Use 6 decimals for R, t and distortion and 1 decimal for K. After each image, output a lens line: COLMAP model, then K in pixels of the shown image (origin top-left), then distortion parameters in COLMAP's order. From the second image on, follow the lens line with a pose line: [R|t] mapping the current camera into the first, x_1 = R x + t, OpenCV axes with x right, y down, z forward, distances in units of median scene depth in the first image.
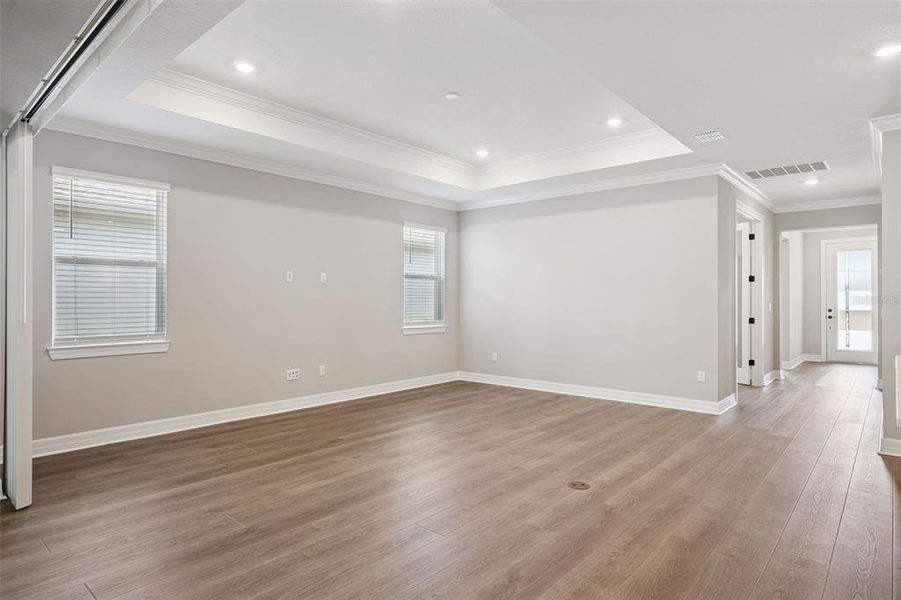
lens RADIAL K [[511.6, 0, 448.9], [0, 511.6, 297.7], [0, 0, 1]] dist [0.002586, -0.002439]
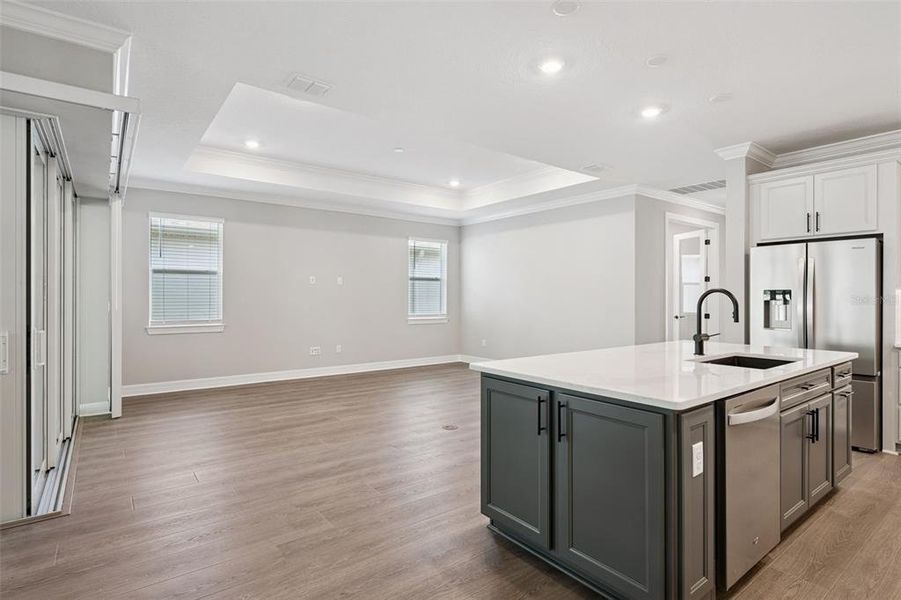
lens RADIAL K [[464.1, 0, 448.8], [0, 464.1, 296.6], [0, 0, 1]] dist [-0.003569, -0.000552]
pose [[0.979313, 0.000786, -0.202348, 0.291107], [-0.000601, 0.999999, 0.000980, 0.001512], [0.202348, -0.000838, 0.979313, -0.148798]]
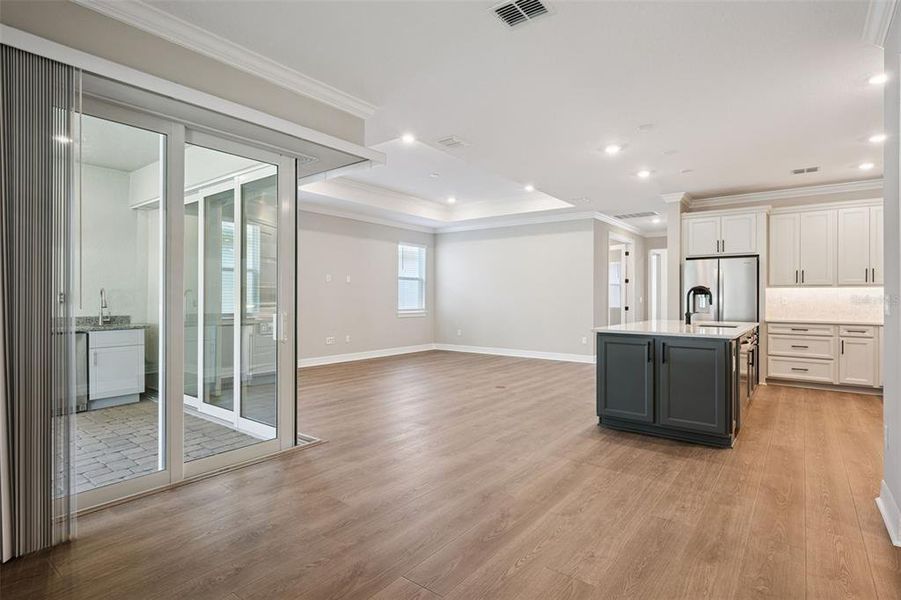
lens RADIAL K [[464.1, 0, 451.2], [0, 464.1, 296.9], [0, 0, 1]] dist [-0.003569, -0.000552]
pose [[0.997728, 0.002818, 0.067318, -0.030304], [-0.002816, 0.999996, -0.000123, 0.014499], [-0.067318, -0.000067, 0.997732, -0.423907]]
